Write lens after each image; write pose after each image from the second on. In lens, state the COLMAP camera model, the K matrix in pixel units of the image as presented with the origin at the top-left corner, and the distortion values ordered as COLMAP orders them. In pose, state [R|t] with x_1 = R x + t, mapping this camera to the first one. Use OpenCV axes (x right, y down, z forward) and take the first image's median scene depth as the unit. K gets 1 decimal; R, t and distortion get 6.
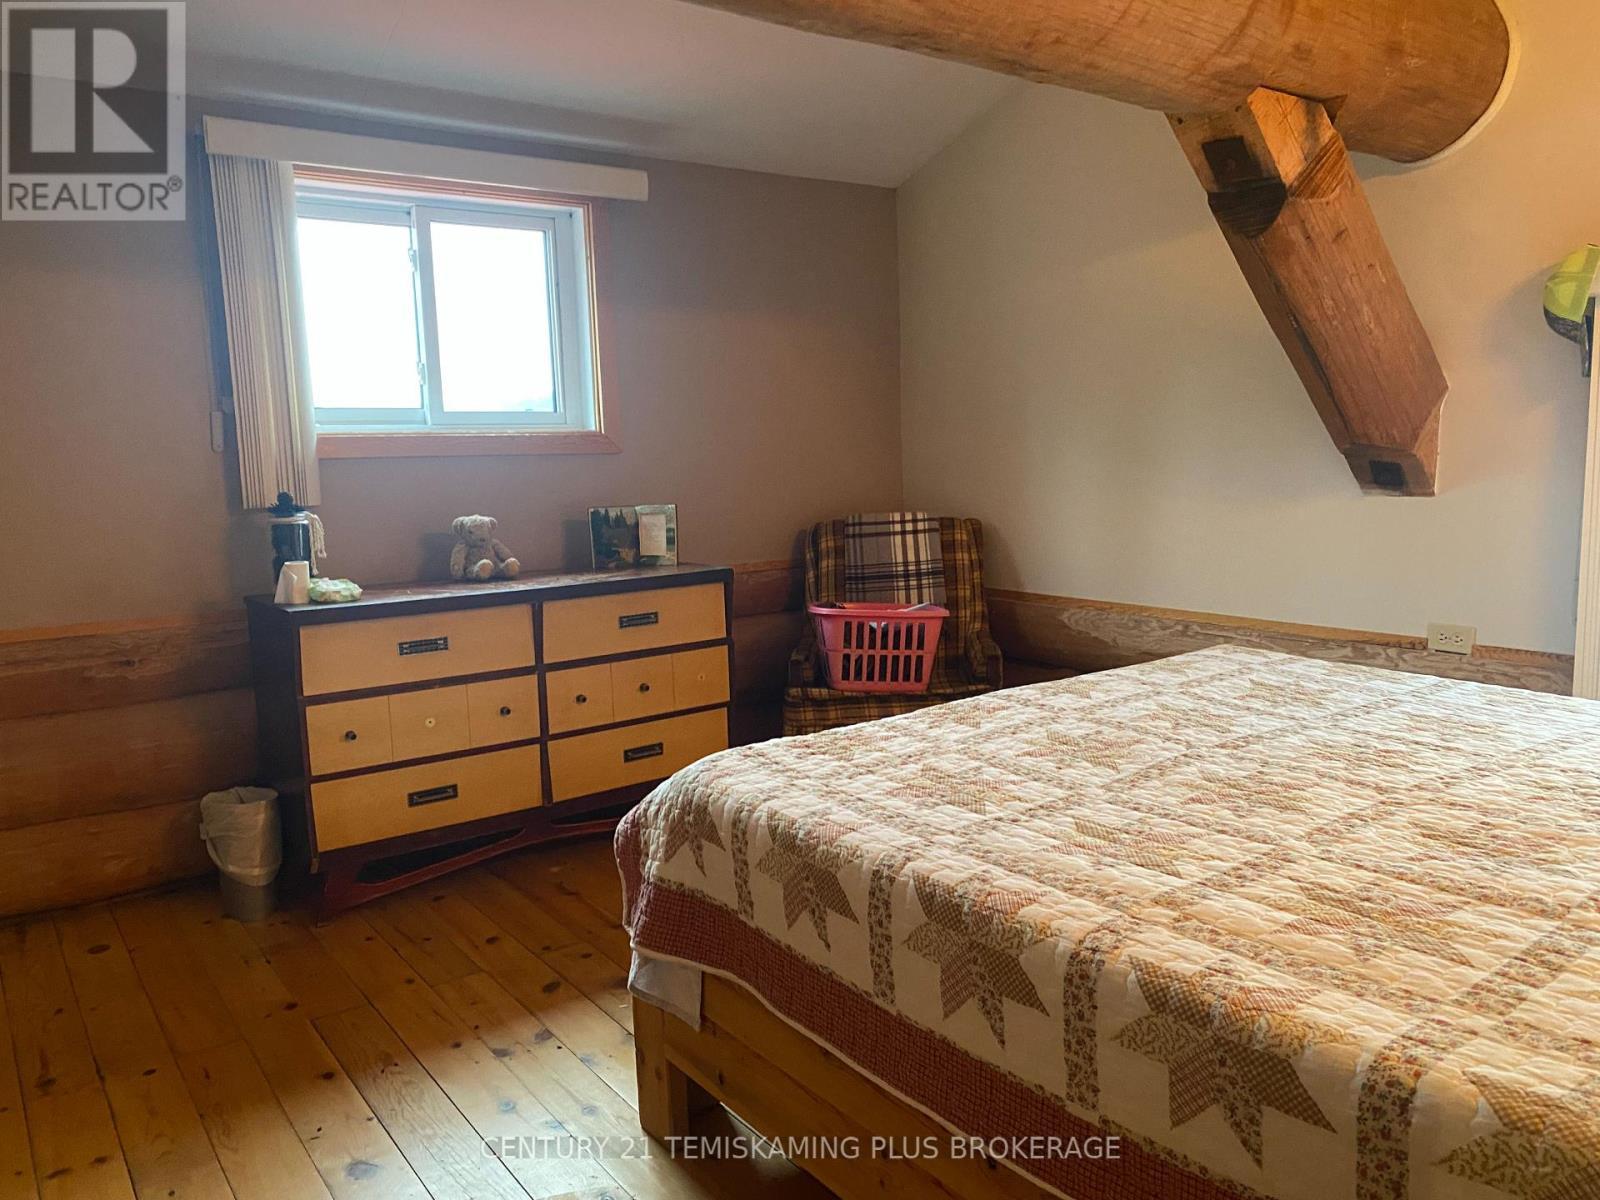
lens RADIAL K [[1237.3, 0, 799.2], [0, 1237.3, 607.0], [0, 0, 1]] dist [0.067316, -0.037876]
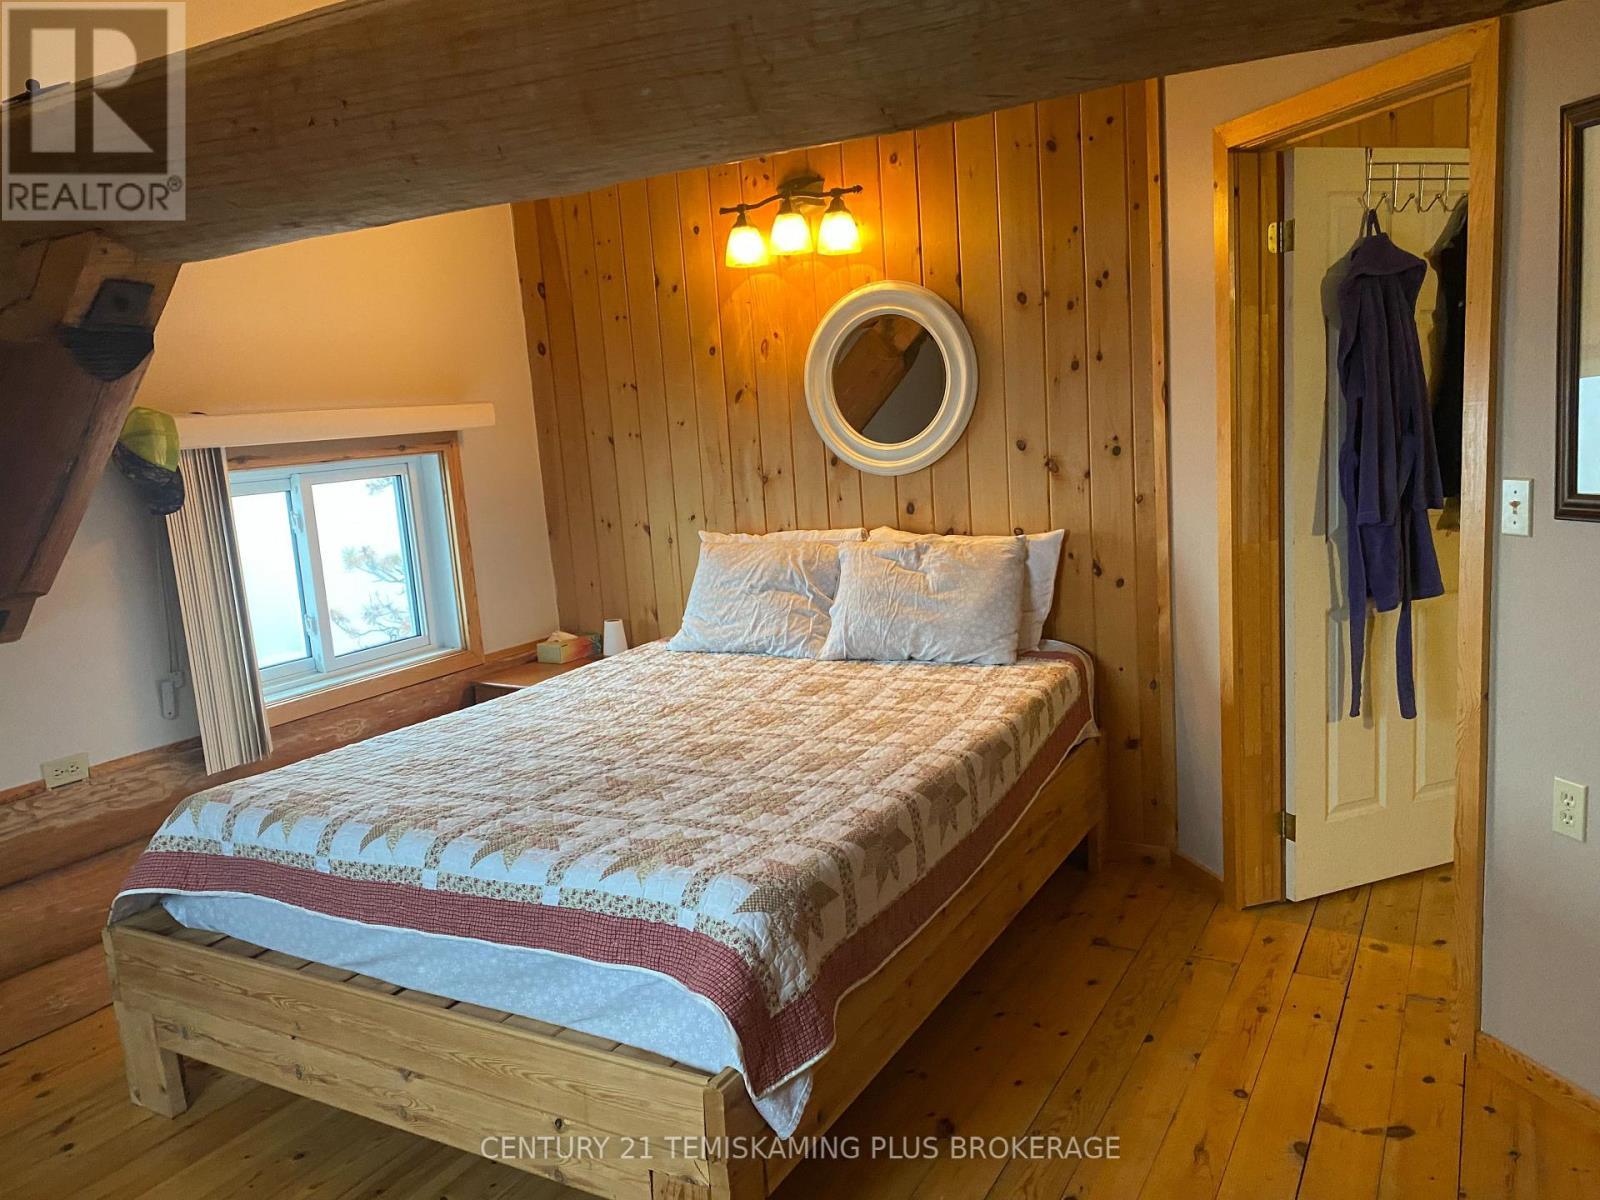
lens RADIAL K [[1237.3, 0, 799.0], [0, 1237.3, 600.1], [0, 0, 1]] dist [0.067316, -0.037876]
pose [[-0.428912, -0.093039, 0.898542, -1.263415], [0.186945, 0.964007, 0.189054, -0.370579], [-0.883791, 0.249065, -0.396082, 1.605360]]
